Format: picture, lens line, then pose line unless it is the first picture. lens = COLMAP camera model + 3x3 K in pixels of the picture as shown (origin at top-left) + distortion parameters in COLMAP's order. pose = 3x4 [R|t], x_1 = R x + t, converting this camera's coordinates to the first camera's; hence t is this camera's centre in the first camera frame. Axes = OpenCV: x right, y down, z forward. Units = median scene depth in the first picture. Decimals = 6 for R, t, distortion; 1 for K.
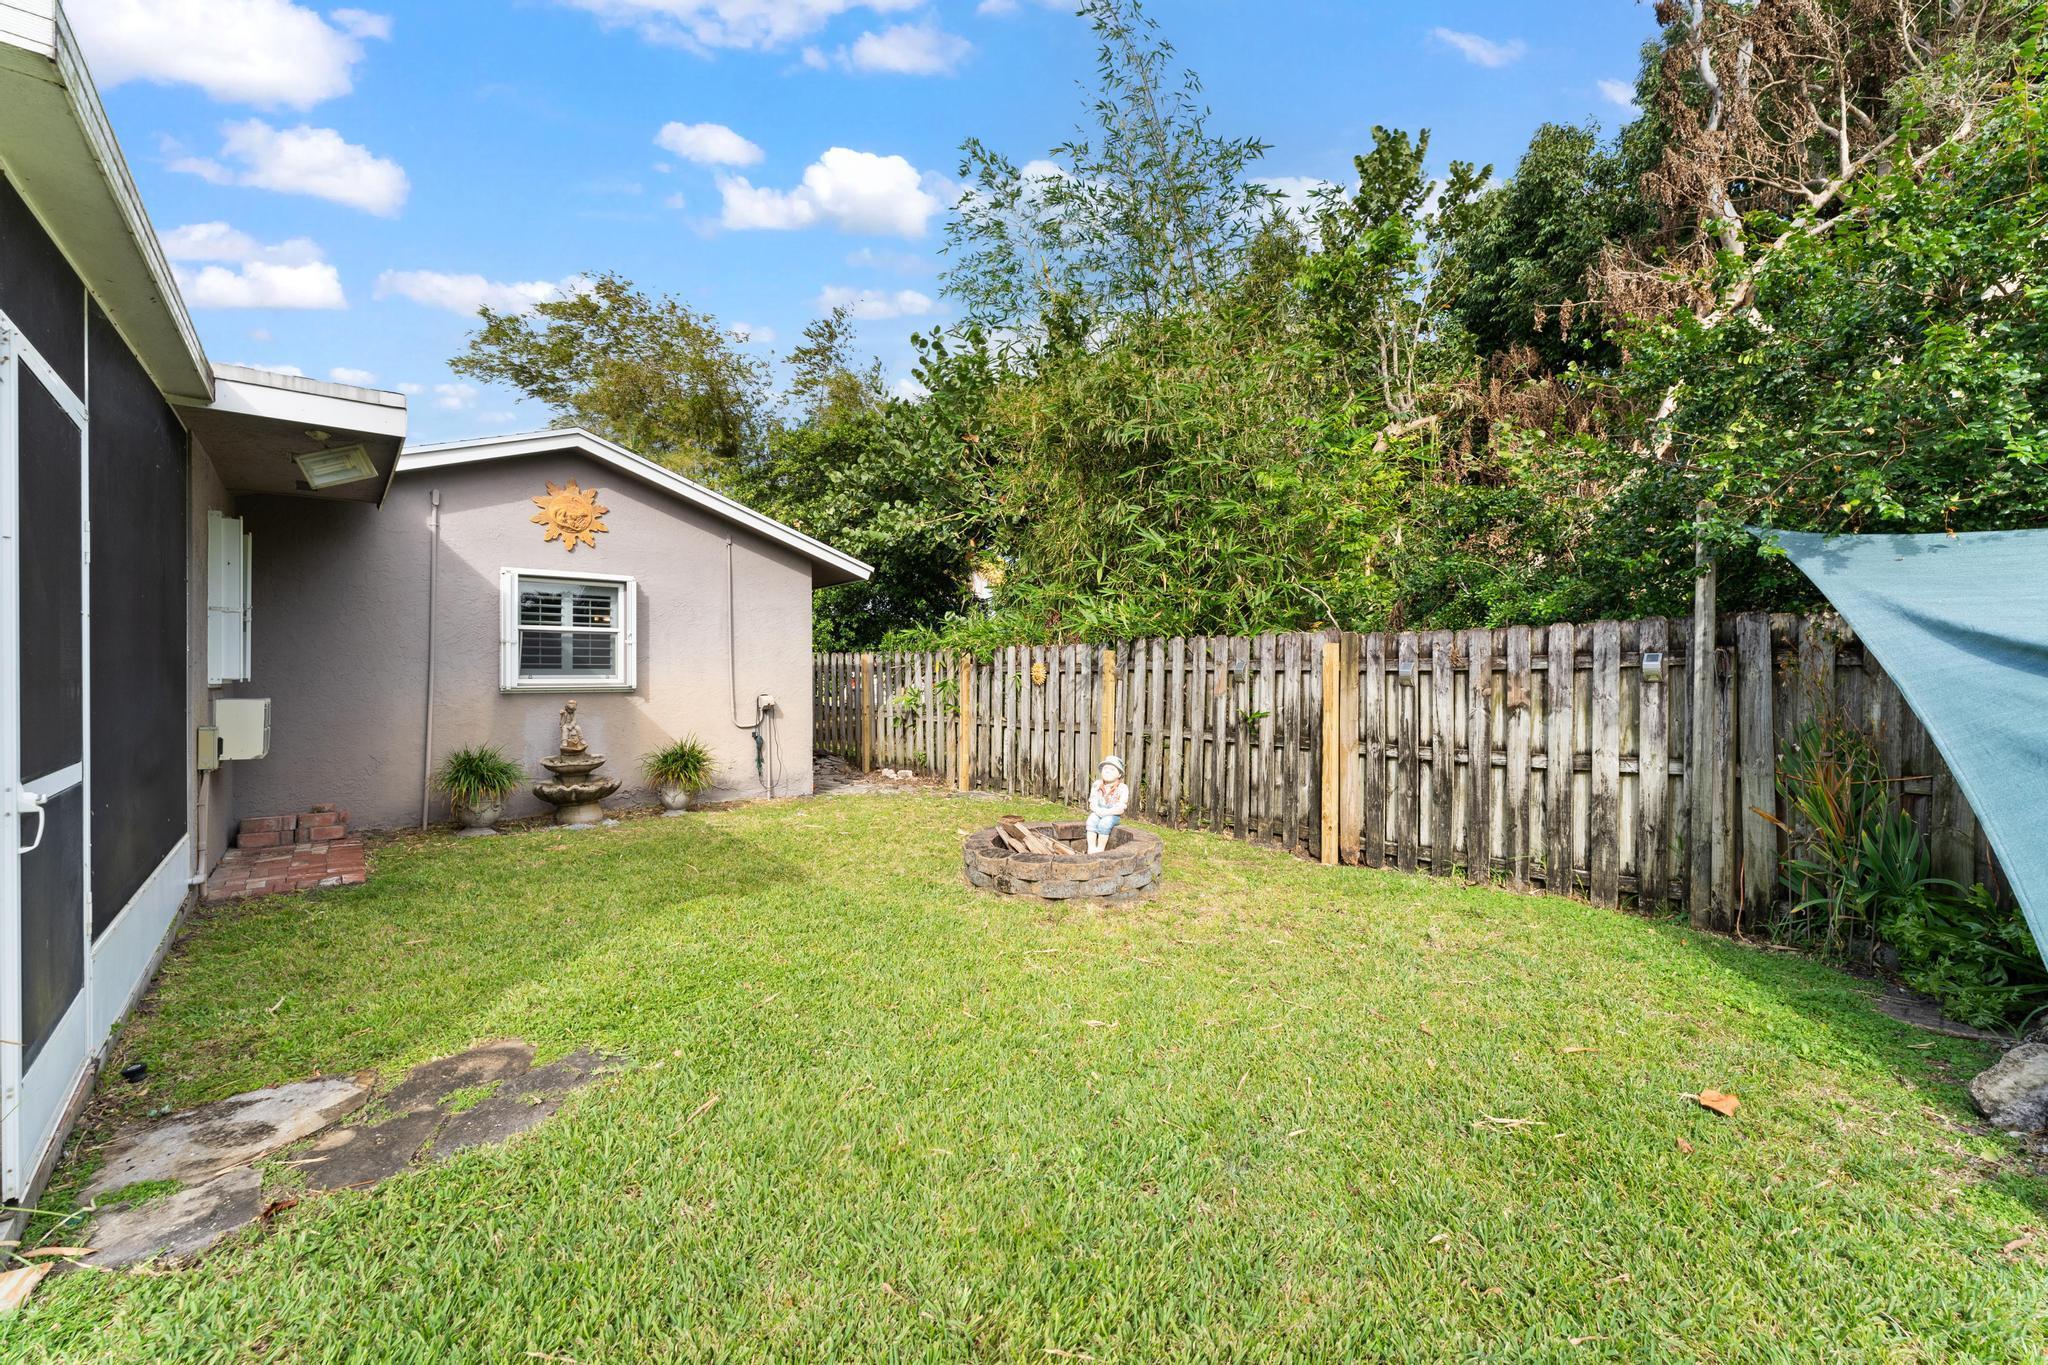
lens RADIAL K [[818.3, 0, 1029.0], [0, 818.3, 684.4], [0, 0, 1]] dist [-0.002700, 0.000036]
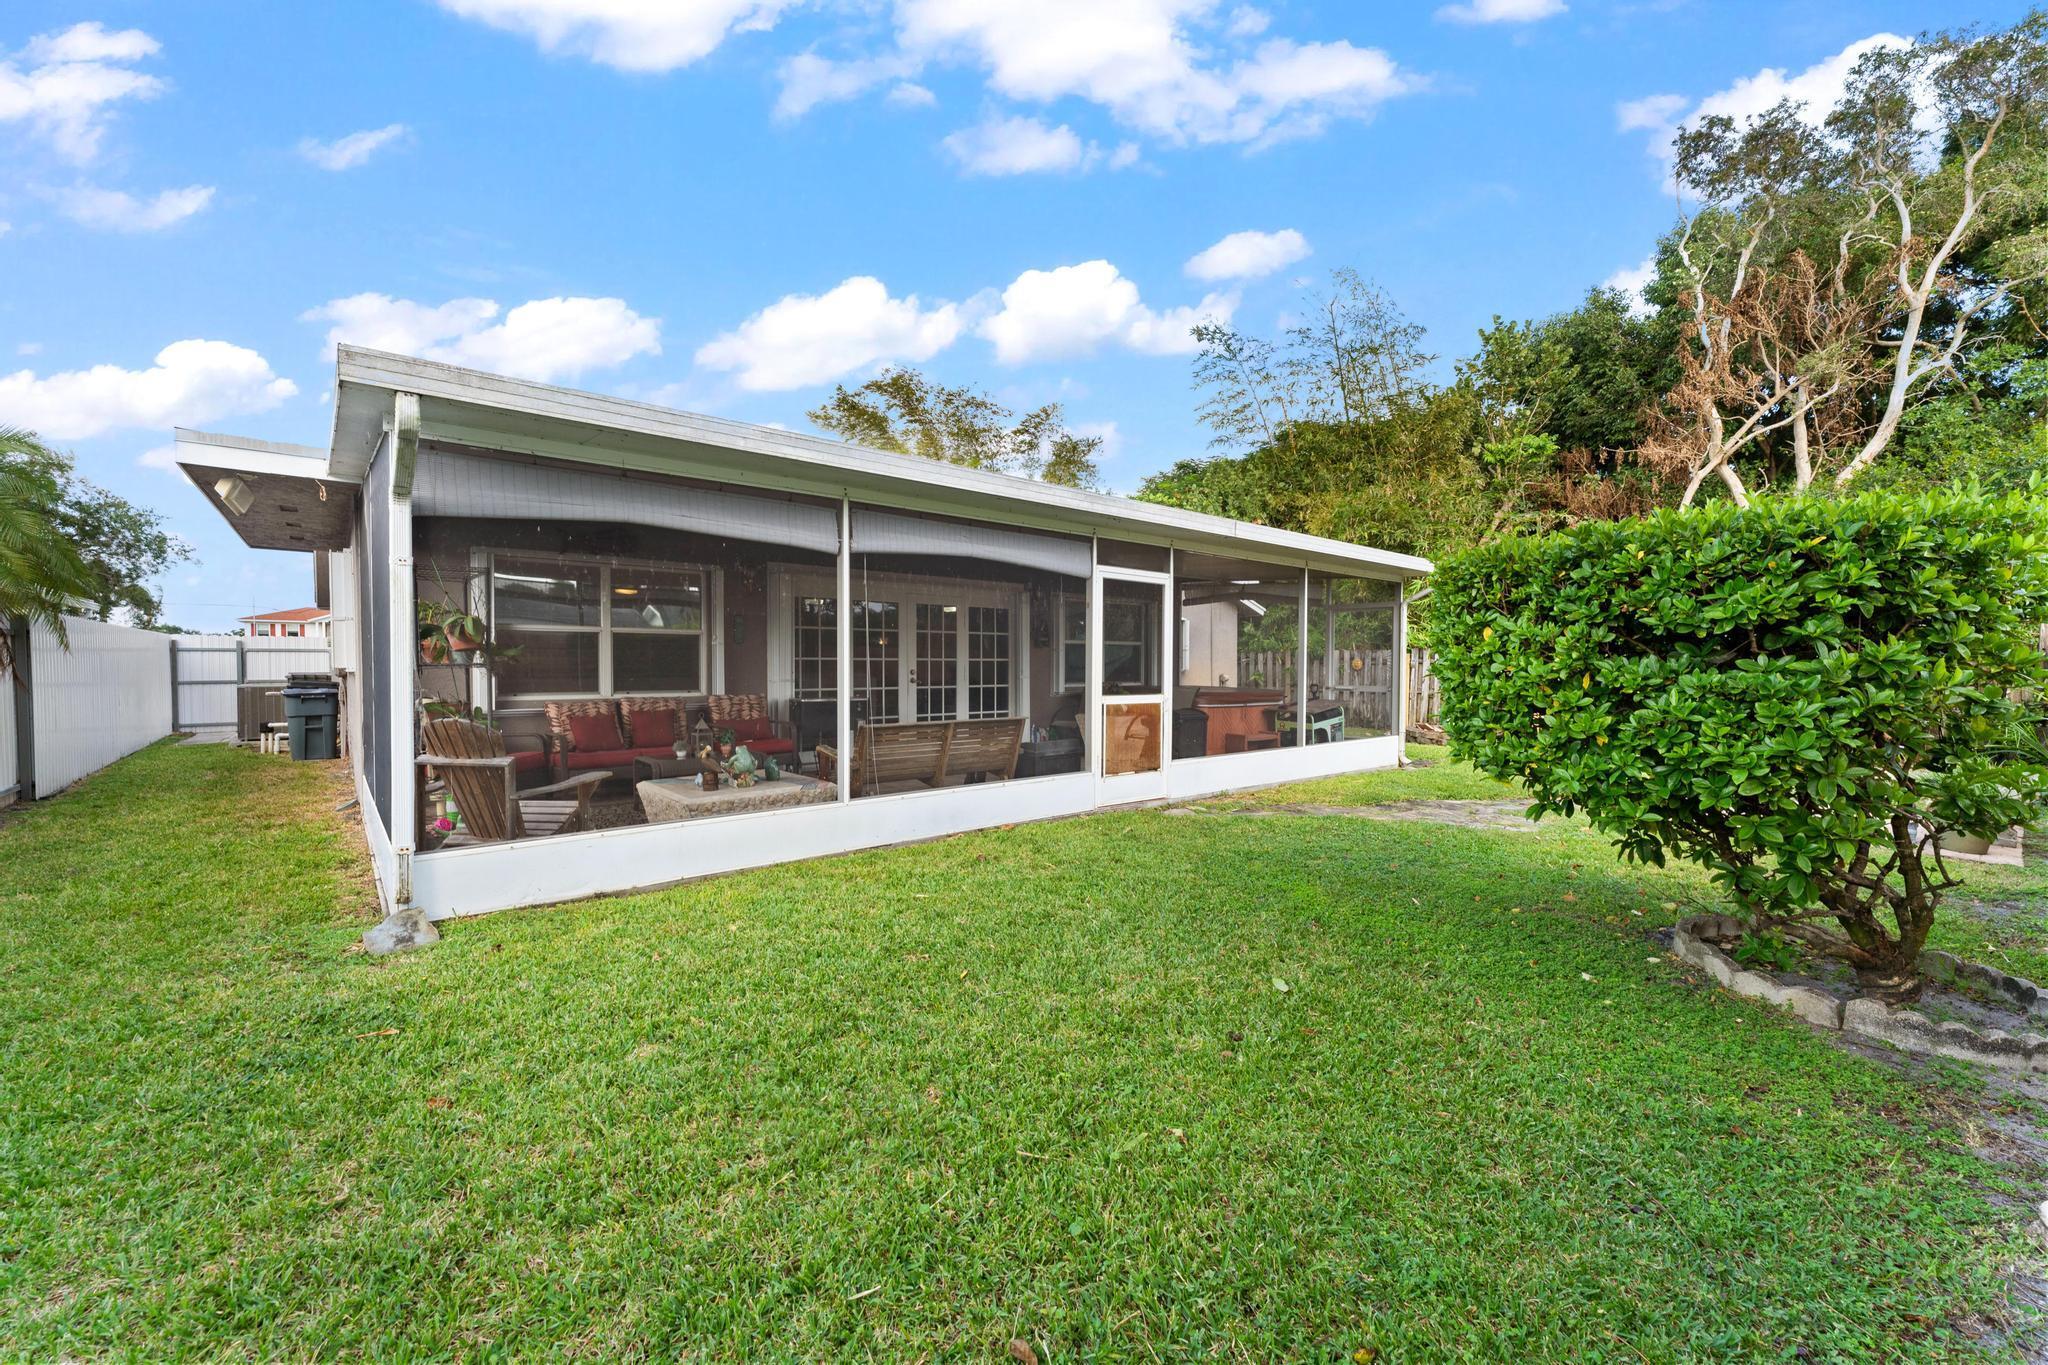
lens RADIAL K [[818.3, 0, 1029.0], [0, 818.3, 684.4], [0, 0, 1]] dist [-0.002700, 0.000036]
pose [[0.999808, 0.006691, 0.018407, -0.711787], [-0.007140, 0.999675, 0.024456, -0.007396], [-0.018238, -0.024583, 0.999531, -0.820234]]
